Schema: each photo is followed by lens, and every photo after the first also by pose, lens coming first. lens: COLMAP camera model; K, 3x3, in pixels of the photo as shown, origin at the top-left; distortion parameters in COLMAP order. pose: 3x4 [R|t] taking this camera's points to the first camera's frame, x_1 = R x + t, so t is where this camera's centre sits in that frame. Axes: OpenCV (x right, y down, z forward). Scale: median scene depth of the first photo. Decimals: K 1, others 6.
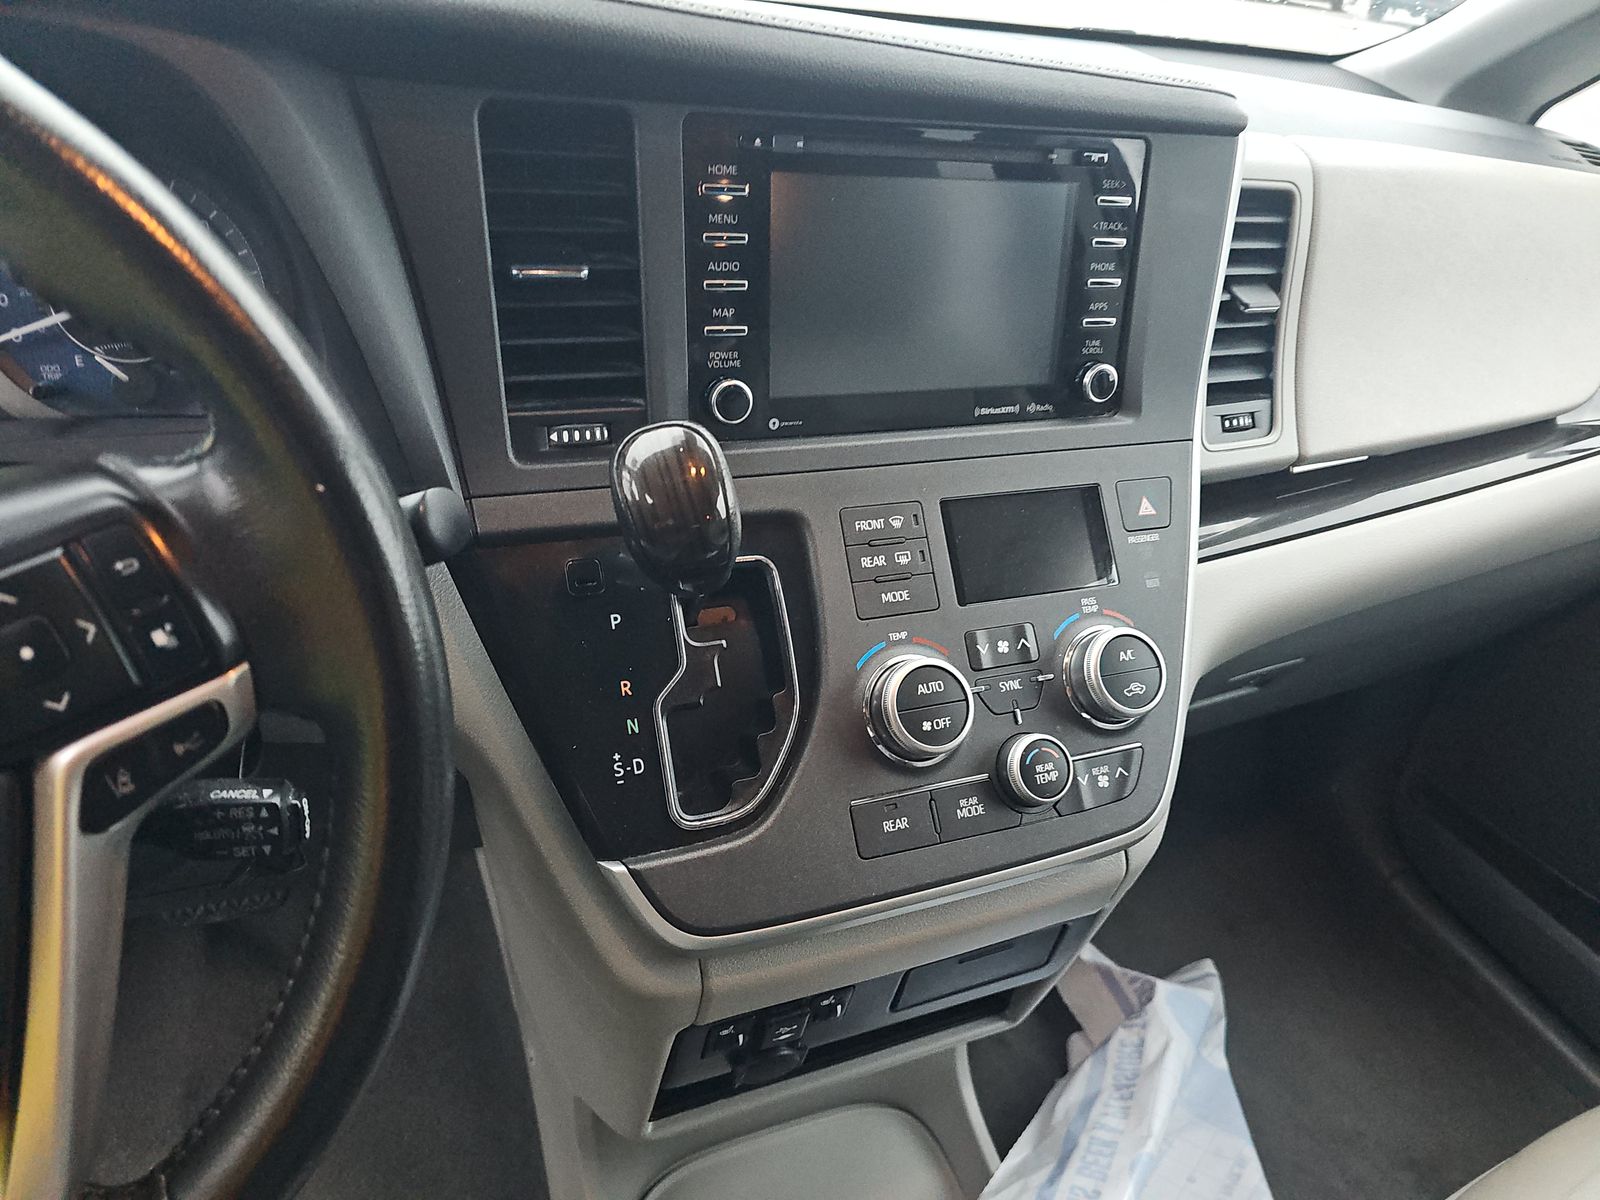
lens RADIAL K [[1058.1, 0, 792.6], [0, 1058.1, 613.6], [0, 0, 1]] dist [0.033378, -0.033084]
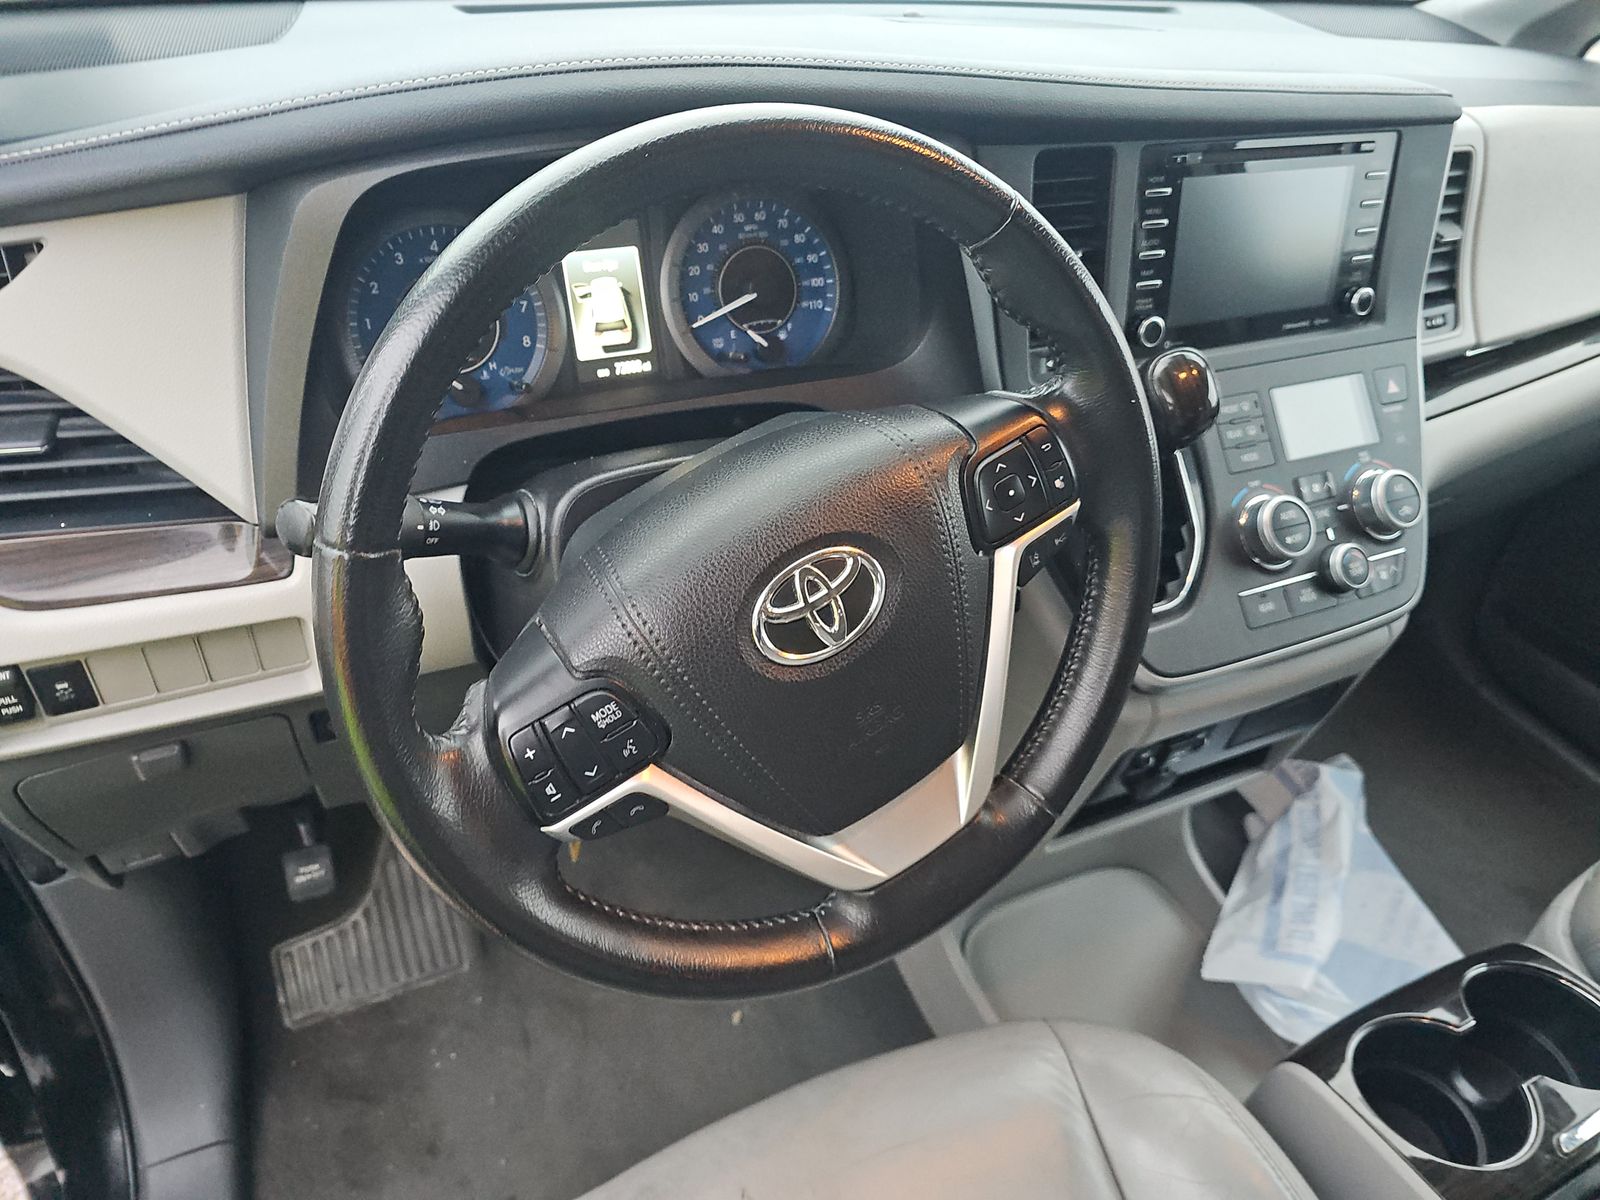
lens RADIAL K [[1058.1, 0, 799.9], [0, 1058.1, 588.4], [0, 0, 1]] dist [0.033378, -0.033084]
pose [[0.997396, -0.068178, 0.023532, -0.513220], [0.066709, 0.996061, 0.058415, 0.032898], [-0.027422, -0.056693, 0.998015, -0.425038]]
